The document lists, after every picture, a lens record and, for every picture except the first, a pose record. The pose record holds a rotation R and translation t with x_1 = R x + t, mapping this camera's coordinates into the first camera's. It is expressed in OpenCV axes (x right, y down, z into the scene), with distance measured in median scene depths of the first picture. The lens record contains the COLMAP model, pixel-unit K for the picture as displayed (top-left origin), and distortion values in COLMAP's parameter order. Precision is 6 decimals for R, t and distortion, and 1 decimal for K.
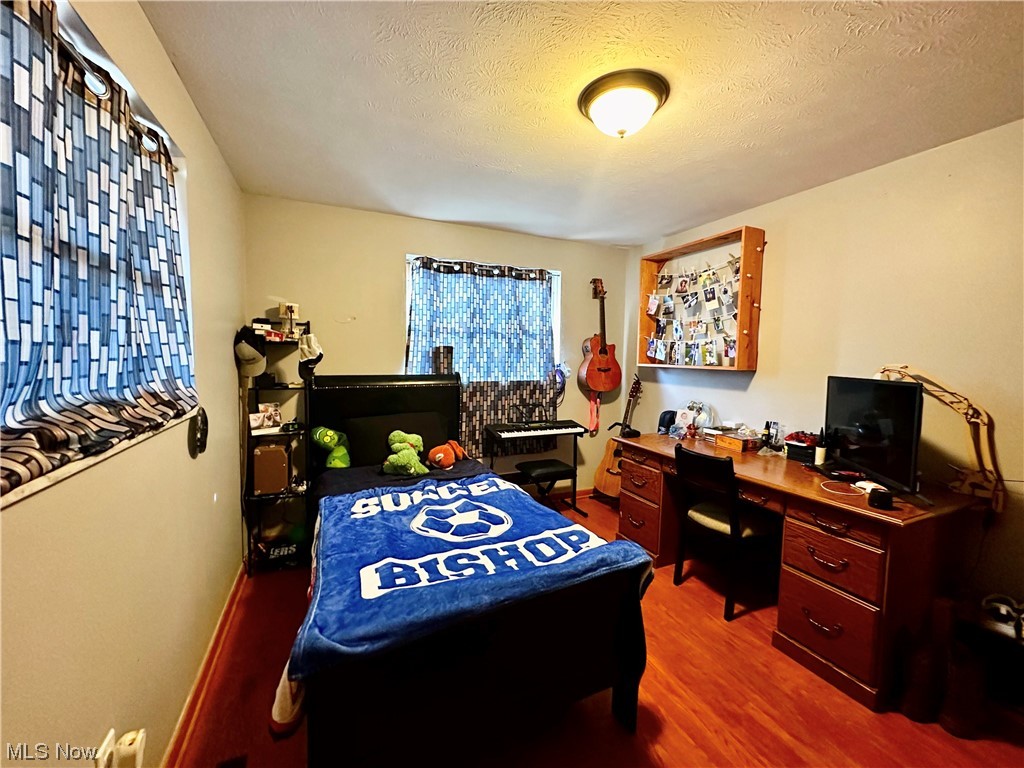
lens RADIAL K [[408.8, 0, 514.1], [0, 408.8, 382.0], [0, 0, 1]] dist [-0.000861, -0.000380]
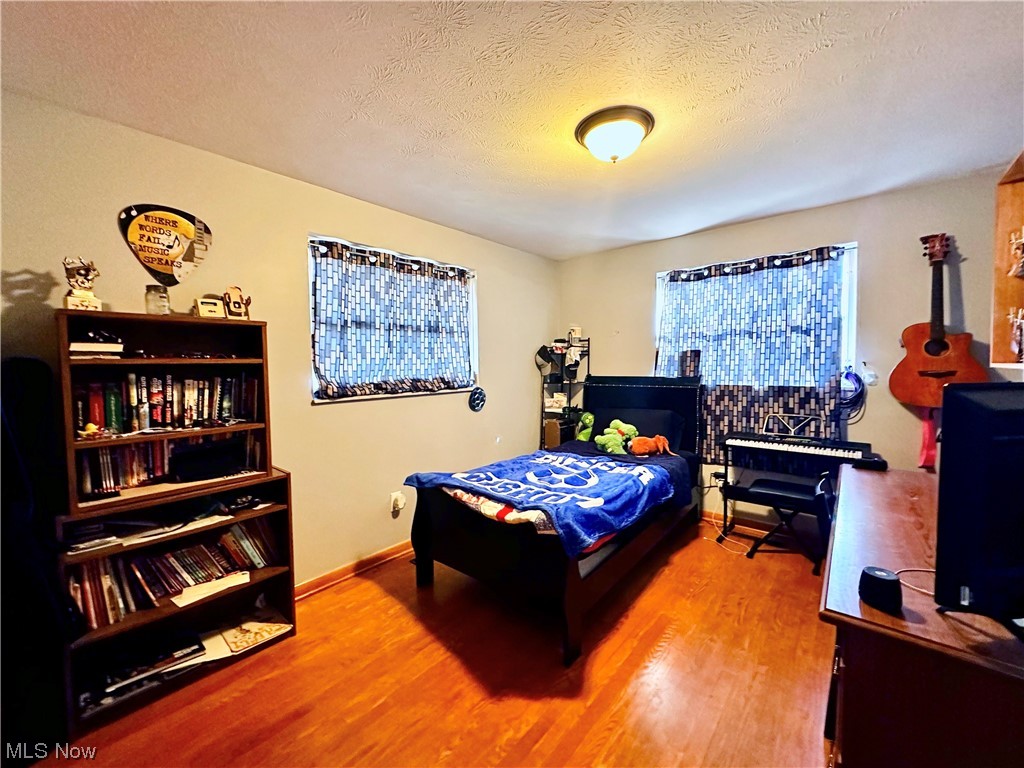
lens RADIAL K [[408.8, 0, 514.1], [0, 408.8, 382.0], [0, 0, 1]] dist [-0.000861, -0.000380]
pose [[0.423762, 0.020316, -0.905546, 0.585234], [-0.042301, 0.999101, 0.002620, 0.010645], [0.904785, 0.037195, 0.424241, 0.140936]]
